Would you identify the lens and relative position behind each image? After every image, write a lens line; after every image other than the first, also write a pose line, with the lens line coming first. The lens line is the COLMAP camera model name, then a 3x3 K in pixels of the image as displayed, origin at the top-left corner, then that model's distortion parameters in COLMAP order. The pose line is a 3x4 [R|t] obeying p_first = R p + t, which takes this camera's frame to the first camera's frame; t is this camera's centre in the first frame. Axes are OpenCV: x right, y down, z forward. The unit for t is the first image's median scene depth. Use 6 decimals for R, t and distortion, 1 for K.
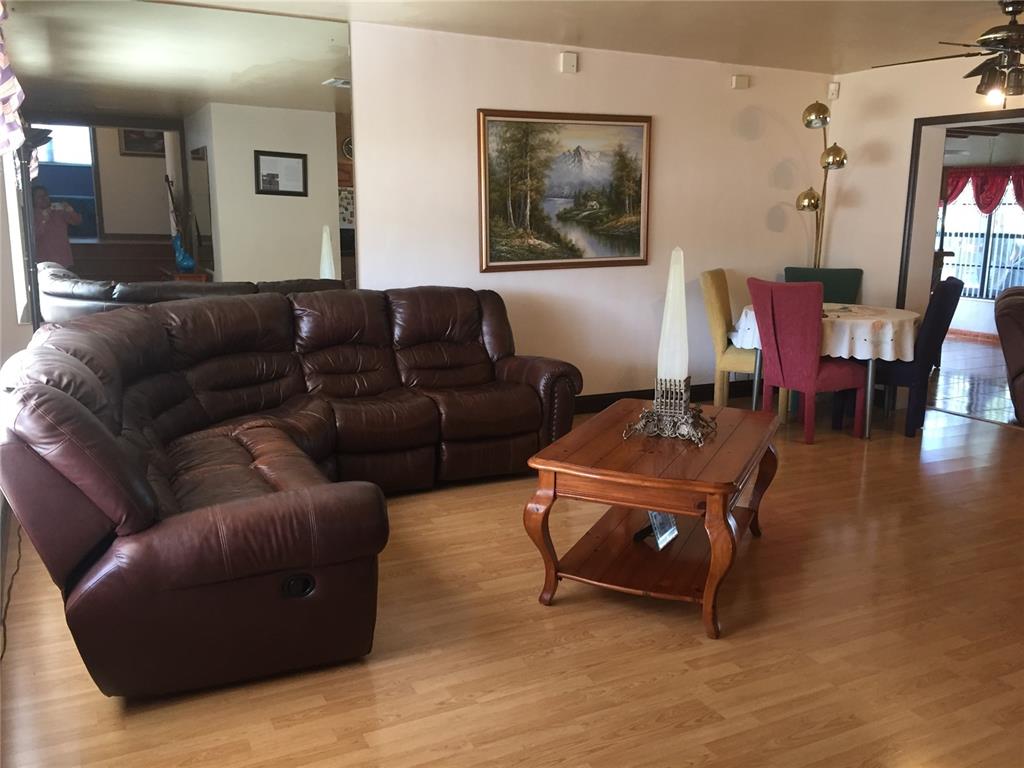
lens RADIAL K [[886.7, 0, 510.1], [0, 886.7, 367.6], [0, 0, 1]] dist [0.083004, -0.109874]
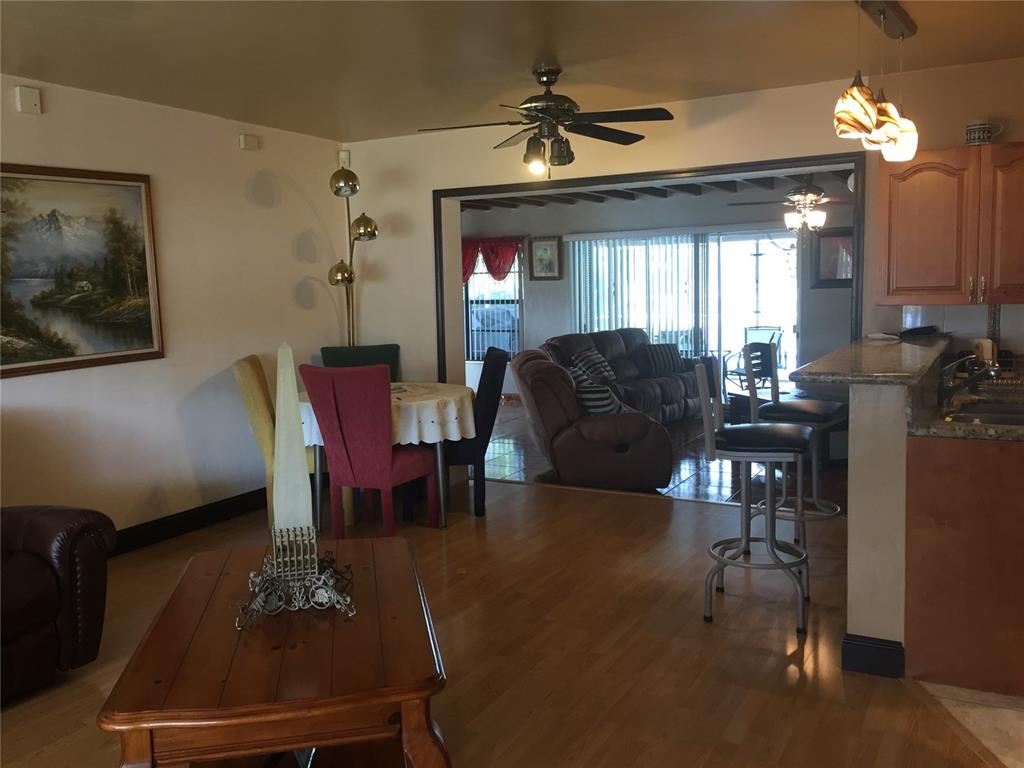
lens RADIAL K [[886.7, 0, 516.9], [0, 886.7, 365.6], [0, 0, 1]] dist [0.083004, -0.109874]
pose [[0.828217, -0.084909, 0.553938, -0.034005], [0.130246, 0.990553, -0.042903, -0.037508], [-0.545062, 0.107681, 0.831452, 0.184127]]
